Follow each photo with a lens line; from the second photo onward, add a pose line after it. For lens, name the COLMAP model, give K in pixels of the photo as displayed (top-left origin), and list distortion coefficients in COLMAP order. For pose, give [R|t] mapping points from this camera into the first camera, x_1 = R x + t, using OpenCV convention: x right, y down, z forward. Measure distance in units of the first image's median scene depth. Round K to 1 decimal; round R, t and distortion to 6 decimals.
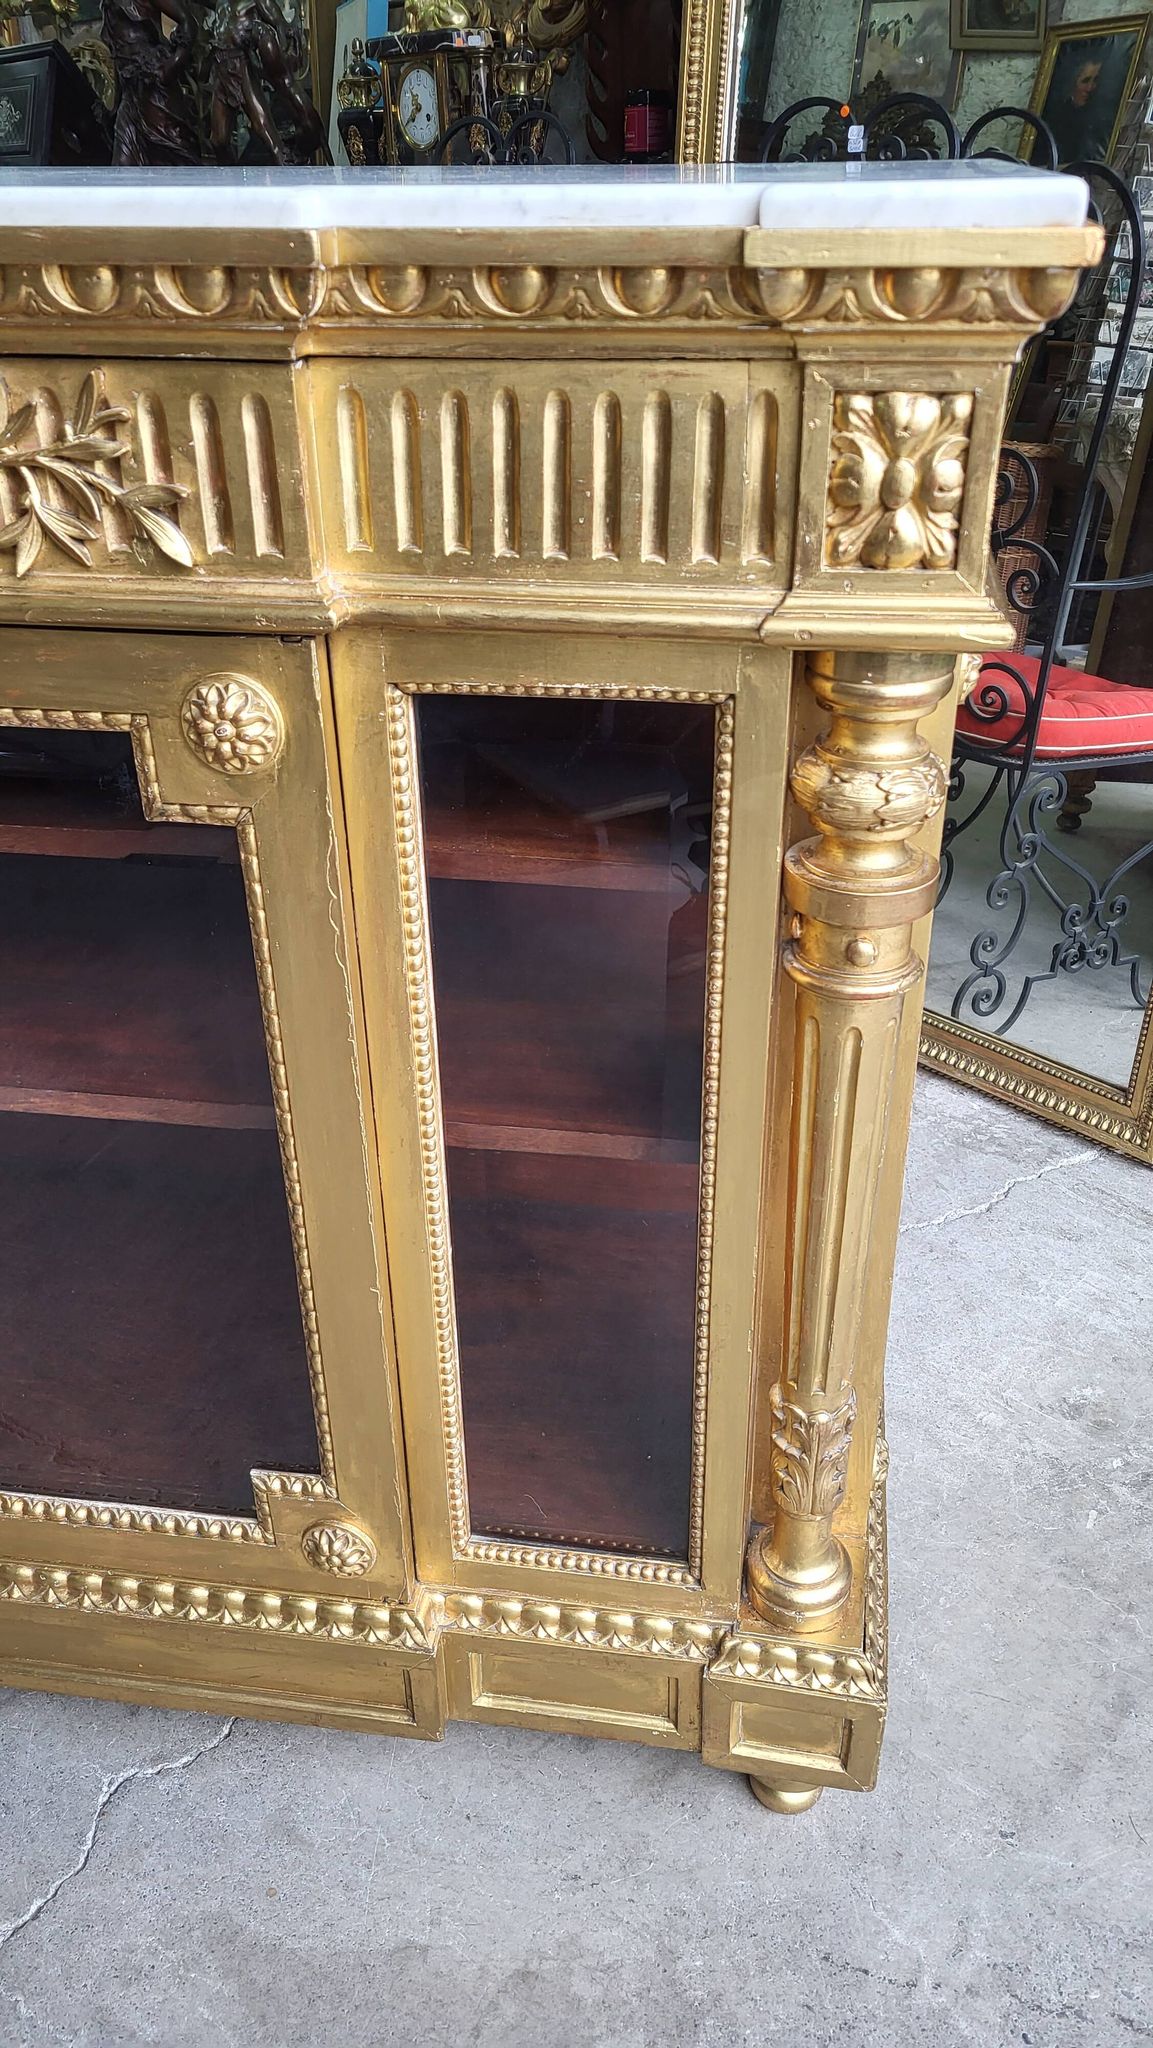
lens RADIAL K [[1551.4, 0, 569.6], [0, 1551.4, 1019.5], [0, 0, 1]] dist [0.034392, -0.001159]
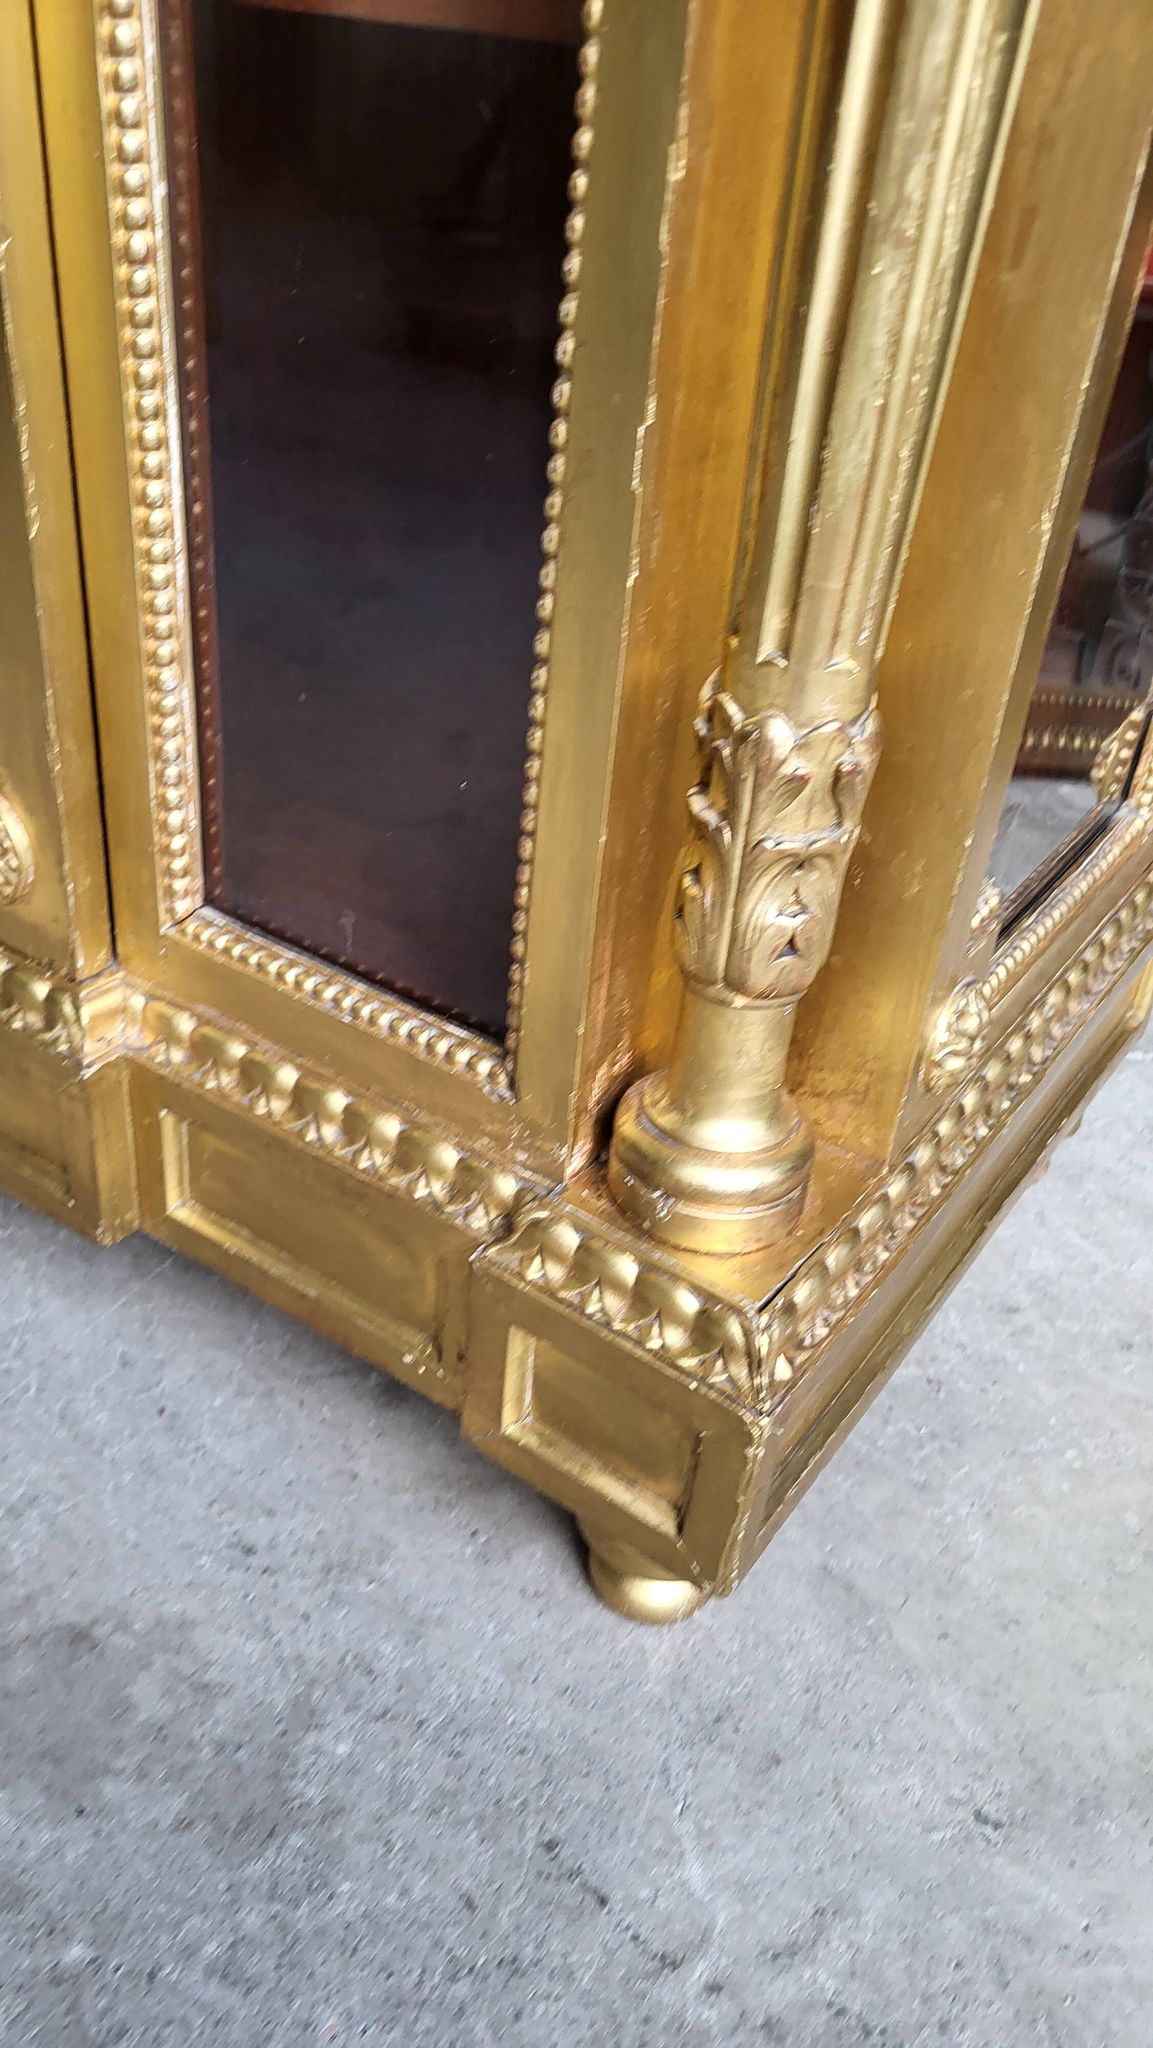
lens RADIAL K [[1549.2, 0, 569.4], [0, 1549.2, 1054.4], [0, 0, 1]] dist [0.025410, -0.002210]
pose [[0.902443, 0.309607, -0.299566, 0.248149], [-0.293473, 0.950864, 0.098647, 0.288983], [0.315389, -0.001109, 0.948962, 0.503013]]
